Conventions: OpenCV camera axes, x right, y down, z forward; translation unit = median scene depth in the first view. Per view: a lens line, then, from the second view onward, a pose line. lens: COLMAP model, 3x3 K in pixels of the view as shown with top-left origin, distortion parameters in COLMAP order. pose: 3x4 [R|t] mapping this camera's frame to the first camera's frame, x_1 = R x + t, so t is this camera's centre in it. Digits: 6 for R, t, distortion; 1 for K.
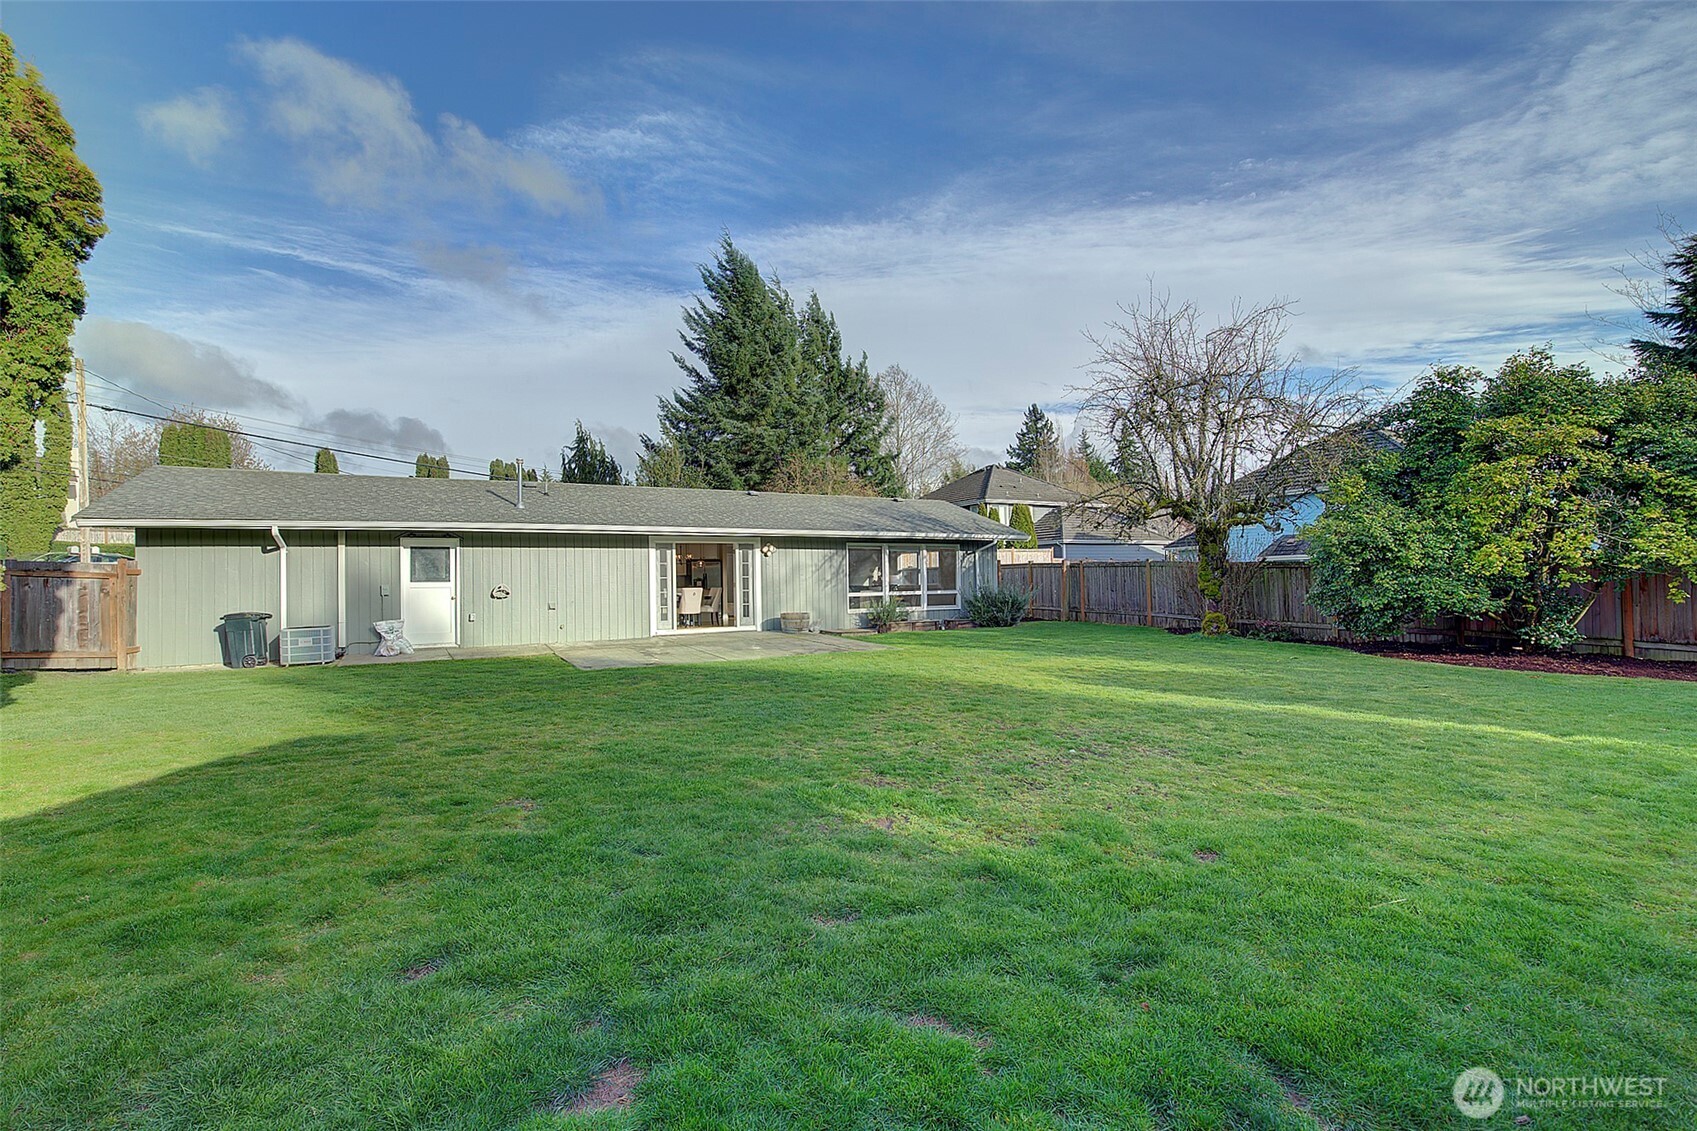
lens RADIAL K [[748.0, 0, 848.5], [0, 748.0, 565.5], [0, 0, 1]] dist [-0.025967, 0.000042]
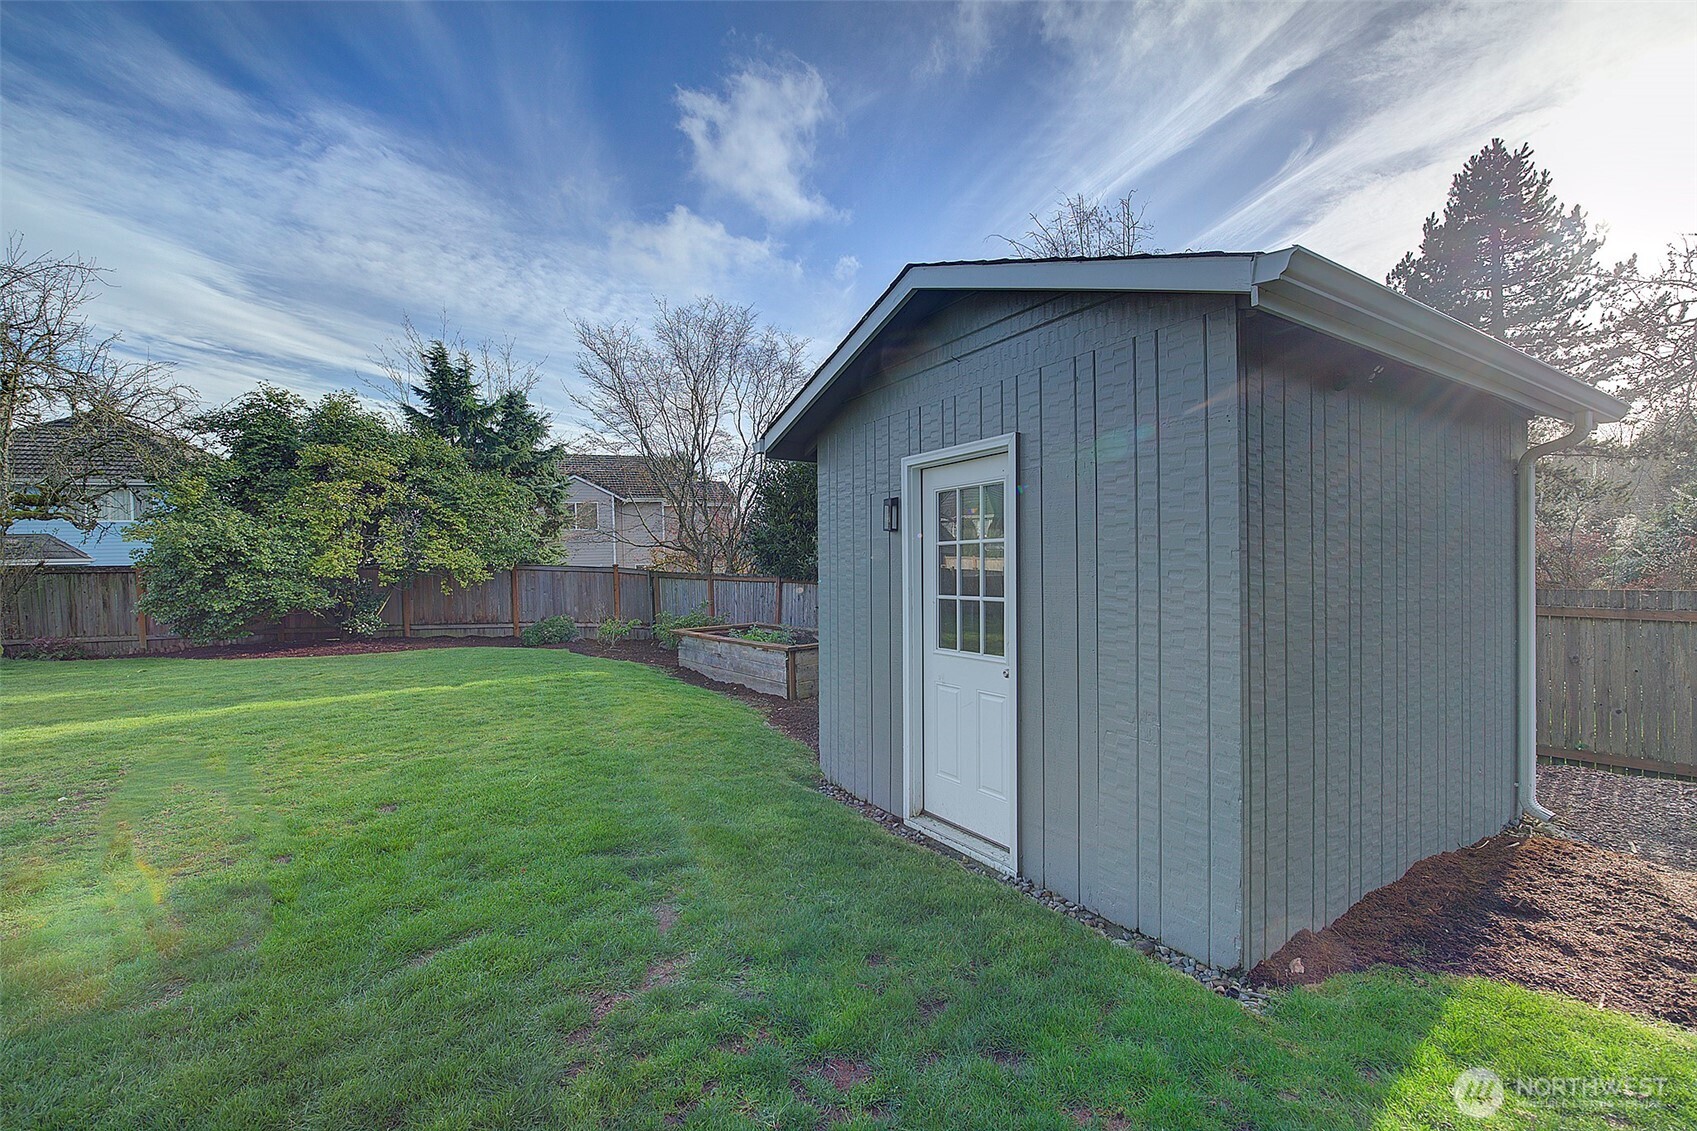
lens RADIAL K [[743.3, 0, 848.5], [0, 743.3, 565.5], [0, 0, 1]] dist [-0.012218, 0.000115]
pose [[0.081433, 0.008747, 0.996640, -0.229962], [0.004448, 0.999948, -0.009139, 0.007980], [-0.996669, 0.005177, 0.081389, 0.063601]]
